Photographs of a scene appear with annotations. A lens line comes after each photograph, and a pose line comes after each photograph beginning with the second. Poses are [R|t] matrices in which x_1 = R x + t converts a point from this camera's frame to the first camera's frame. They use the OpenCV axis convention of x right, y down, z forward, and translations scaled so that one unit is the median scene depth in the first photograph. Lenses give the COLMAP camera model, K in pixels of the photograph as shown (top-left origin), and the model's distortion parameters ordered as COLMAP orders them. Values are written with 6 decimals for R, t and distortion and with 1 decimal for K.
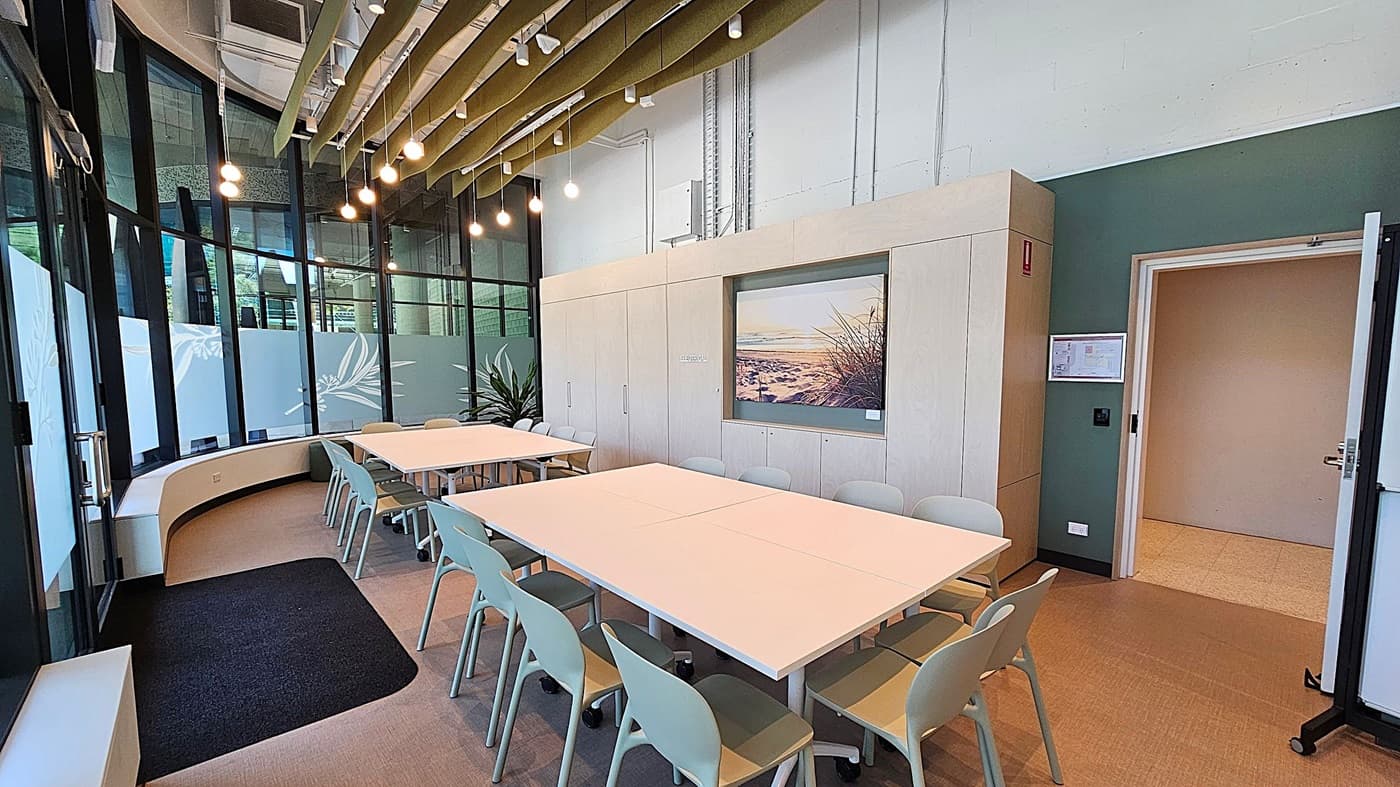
lens RADIAL K [[574.7, 0, 699.8], [0, 574.7, 410.9], [0, 0, 1]] dist [0.001777, 0.000264]
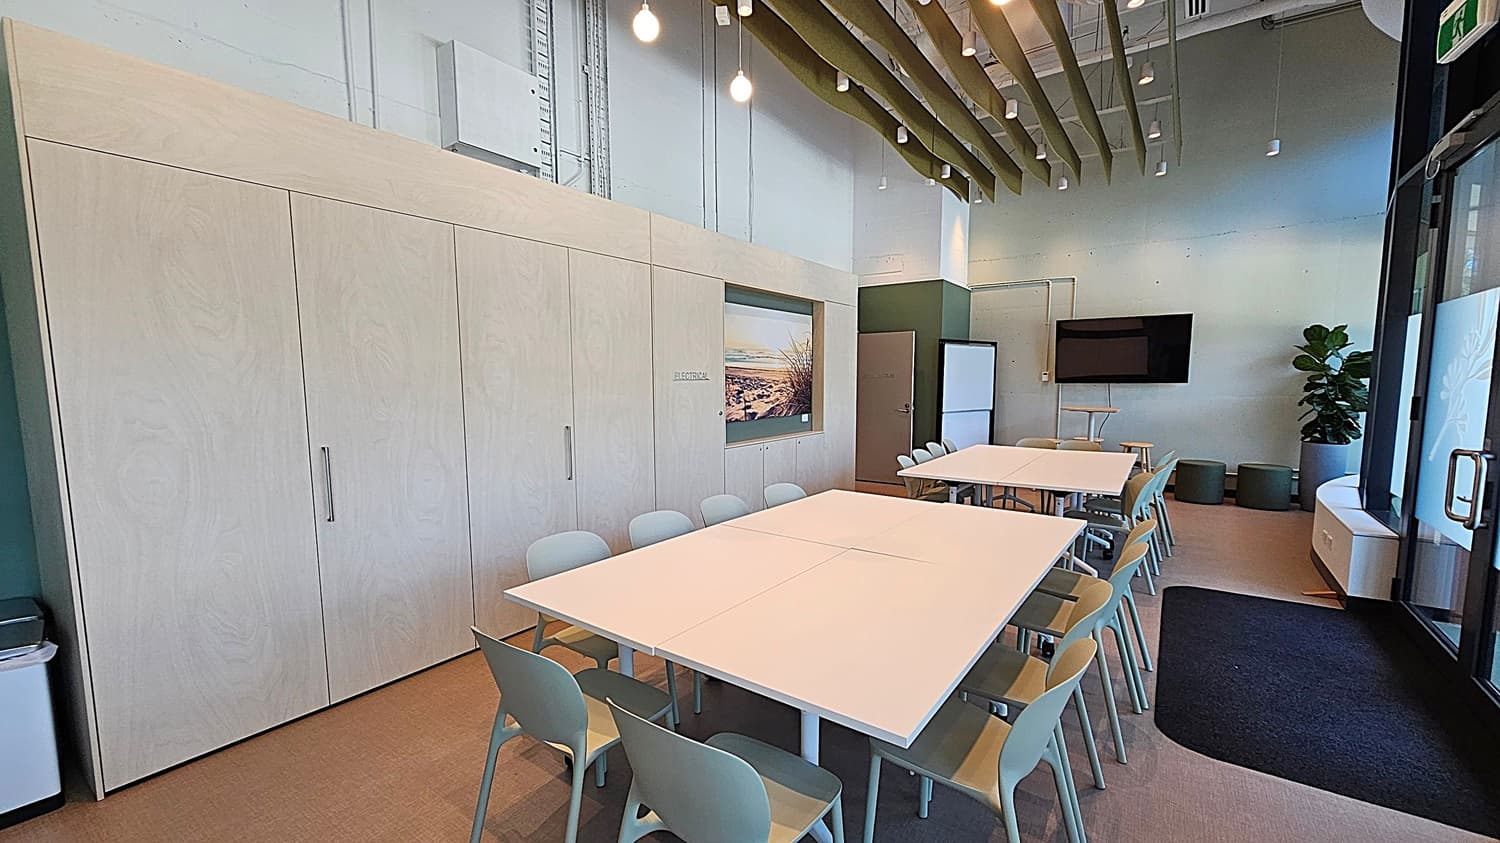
lens RADIAL K [[613.2, 0, 748.0], [0, 613.2, 439.2], [0, 0, 1]] dist [0.000732, -0.000125]
pose [[-0.224949, -0.095670, 0.969662, -0.959364], [0.092780, 0.988543, 0.119057, -0.114475], [-0.969943, 0.116747, -0.213495, 1.289518]]
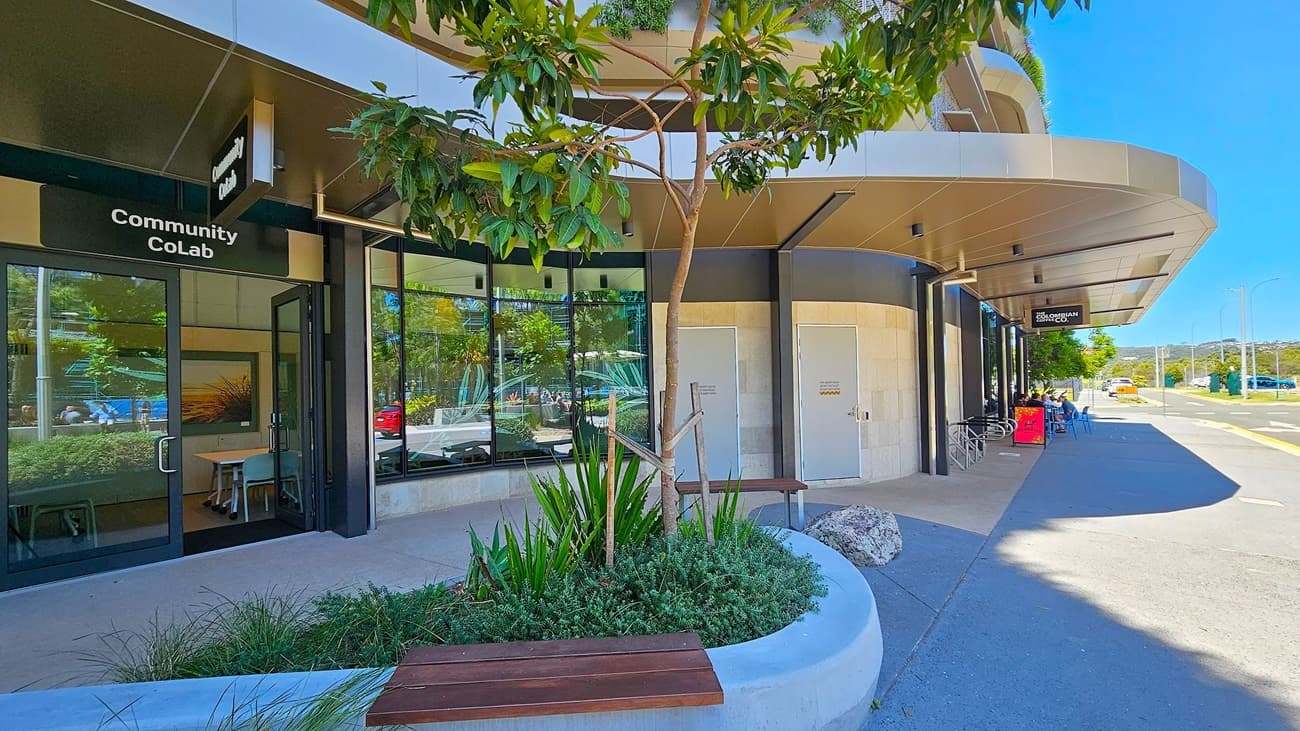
lens RADIAL K [[533.6, 0, 649.8], [0, 533.6, 381.7], [0, 0, 1]] dist [0.001777, 0.000264]
pose [[-0.151377, 0.019867, 0.988276, -1.750539], [0.110266, 0.993897, -0.003090, 0.021383], [-0.982307, 0.108506, -0.152644, -0.204535]]
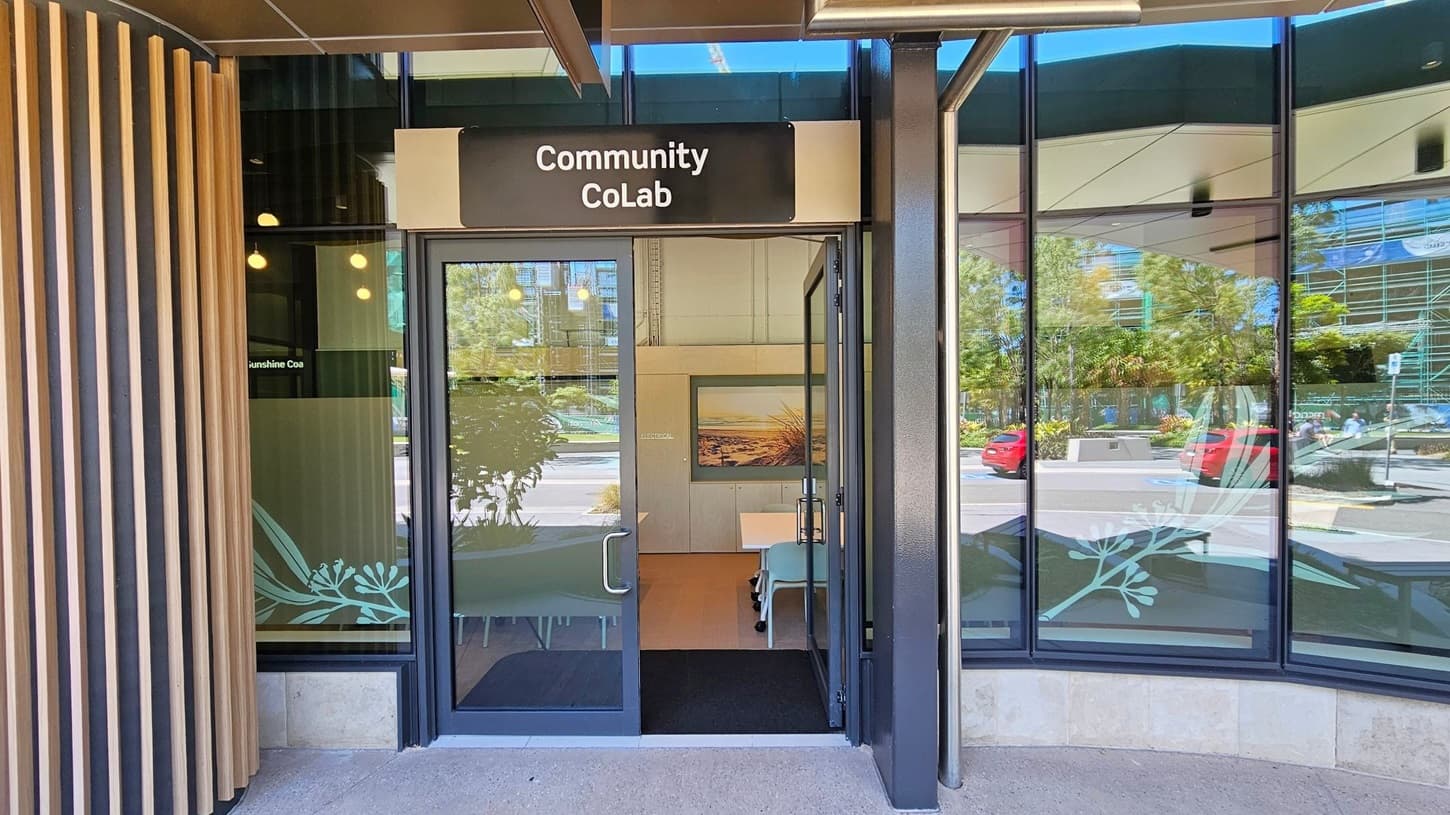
lens RADIAL K [[595.2, 0, 724.8], [0, 595.2, 425.5], [0, 0, 1]] dist [0.001777, 0.000264]
pose [[0.677174, -0.021875, 0.735497, -1.006074], [0.075247, 0.996376, -0.039647, -0.060347], [-0.731965, 0.082192, 0.676367, 0.010445]]
